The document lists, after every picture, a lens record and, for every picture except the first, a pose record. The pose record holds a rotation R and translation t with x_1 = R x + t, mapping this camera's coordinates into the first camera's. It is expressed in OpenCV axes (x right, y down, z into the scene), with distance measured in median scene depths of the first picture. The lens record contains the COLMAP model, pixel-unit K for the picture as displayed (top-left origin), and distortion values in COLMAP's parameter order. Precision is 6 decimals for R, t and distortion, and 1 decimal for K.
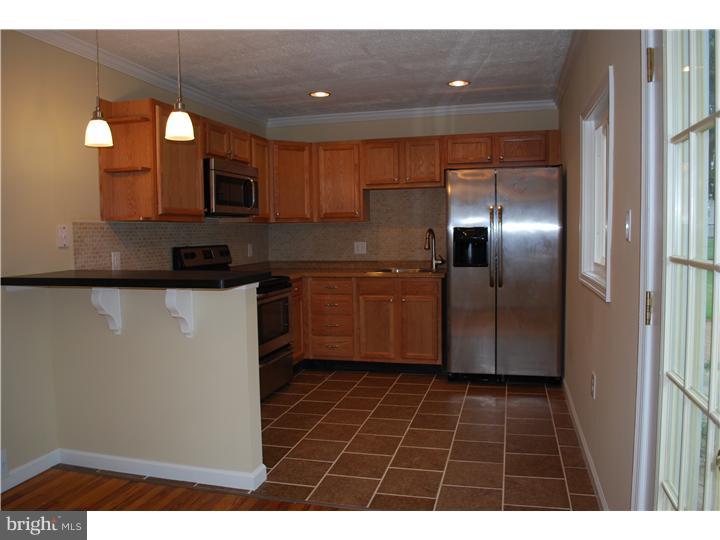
lens RADIAL K [[571.9, 0, 361.2], [0, 571.9, 269.4], [0, 0, 1]] dist [-0.082209, 0.006405]
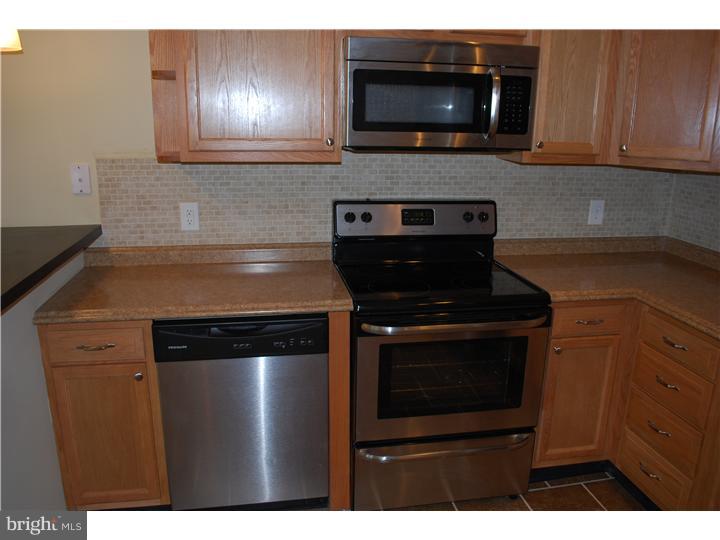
lens RADIAL K [[571.9, 0, 361.0], [0, 571.9, 268.9], [0, 0, 1]] dist [-0.082209, 0.006405]
pose [[0.425794, 0.257372, -0.867444, 0.196131], [-0.084778, 0.965823, 0.244947, -0.105791], [0.900840, -0.030756, 0.433061, 0.686938]]
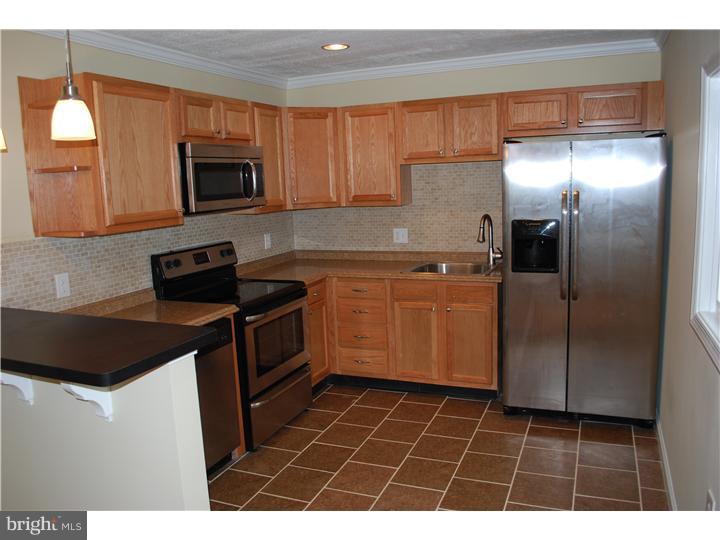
lens RADIAL K [[571.9, 0, 361.7], [0, 571.9, 270.8], [0, 0, 1]] dist [-0.082209, 0.006405]
pose [[0.990240, -0.001589, -0.139366, 0.068052], [0.014999, 0.995343, 0.095226, -0.079535], [0.138566, -0.096387, 0.985652, 0.223229]]
